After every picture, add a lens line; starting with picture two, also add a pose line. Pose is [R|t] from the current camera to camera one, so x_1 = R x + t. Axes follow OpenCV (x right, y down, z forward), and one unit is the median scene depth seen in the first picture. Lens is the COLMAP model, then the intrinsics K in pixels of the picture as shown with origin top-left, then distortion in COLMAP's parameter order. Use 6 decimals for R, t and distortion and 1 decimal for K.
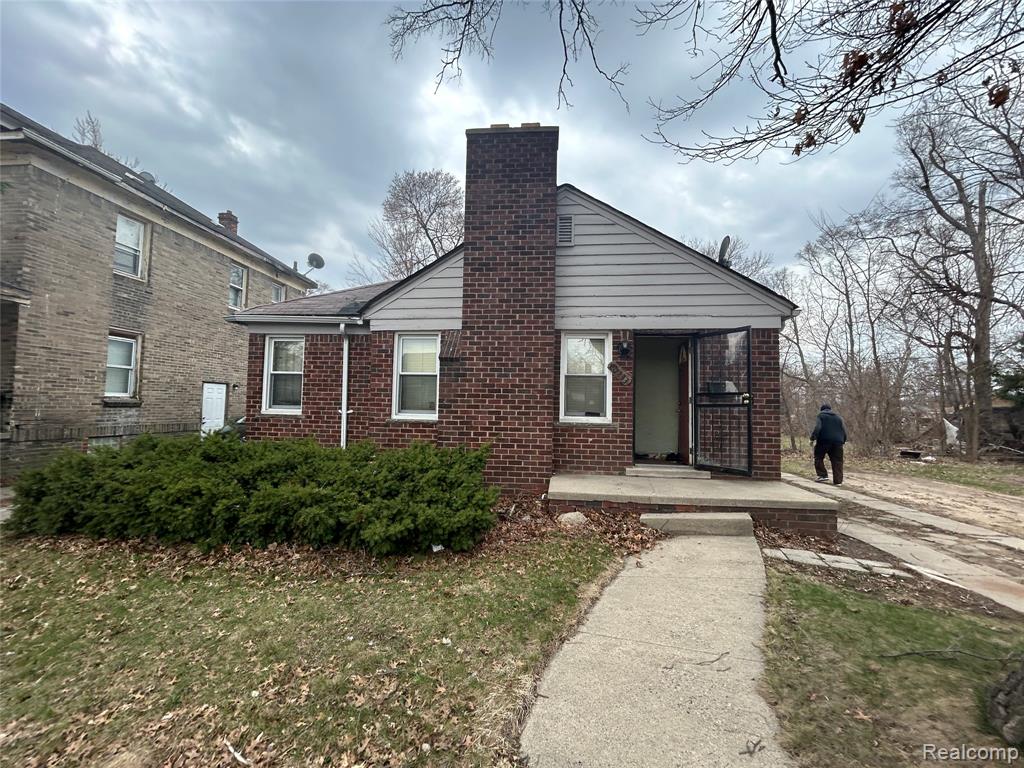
lens RADIAL K [[410.5, 0, 509.7], [0, 410.5, 385.0], [0, 0, 1]] dist [0.001168, 0.000073]
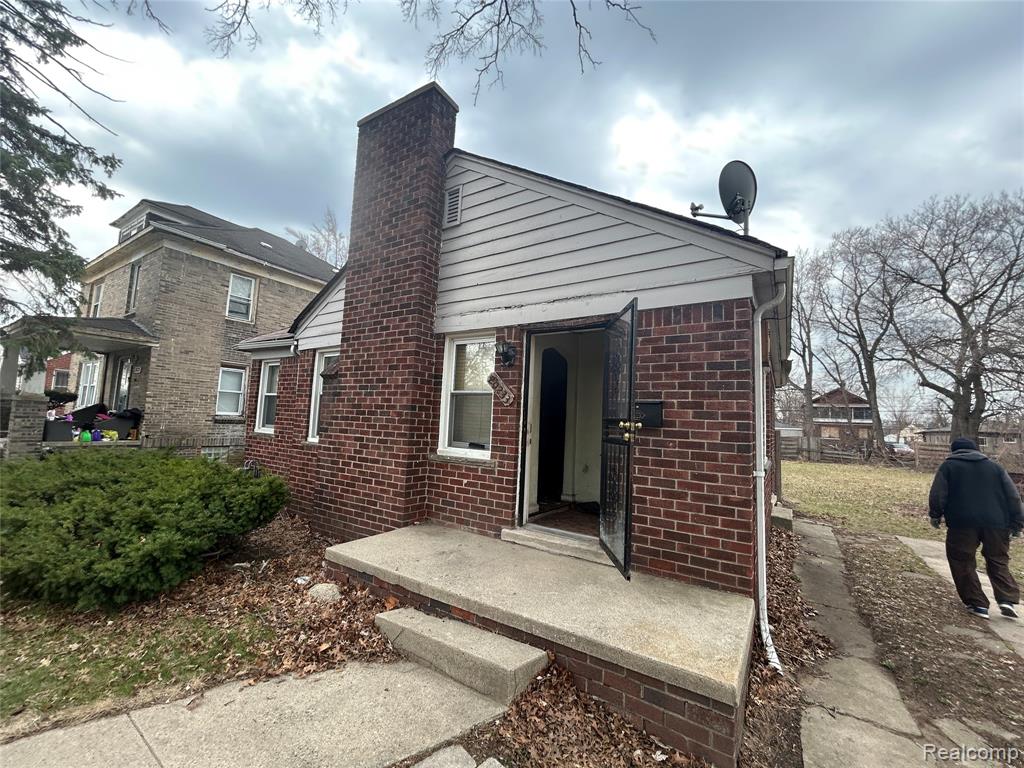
lens RADIAL K [[410.5, 0, 509.7], [0, 410.5, 385.0], [0, 0, 1]] dist [0.001168, 0.000073]
pose [[0.891099, -0.022704, -0.453240, 0.568675], [-0.001064, 0.998640, -0.052116, 0.001191], [0.453807, 0.046923, 0.889864, 0.366346]]
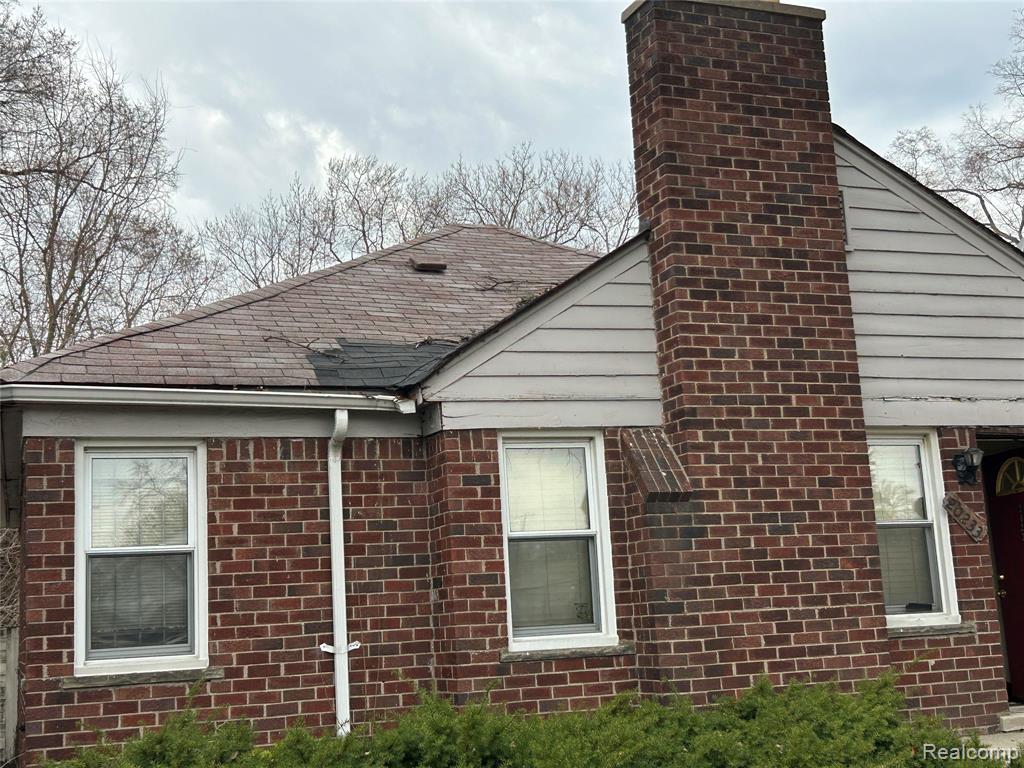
lens RADIAL K [[1328.2, 0, 494.7], [0, 1328.2, 376.3], [0, 0, 1]] dist [0.163726, -0.441092]
pose [[0.896571, 0.011369, 0.442754, -0.882755], [0.049824, 0.990736, -0.126332, -0.019061], [-0.440089, 0.135326, 0.887699, -0.173065]]
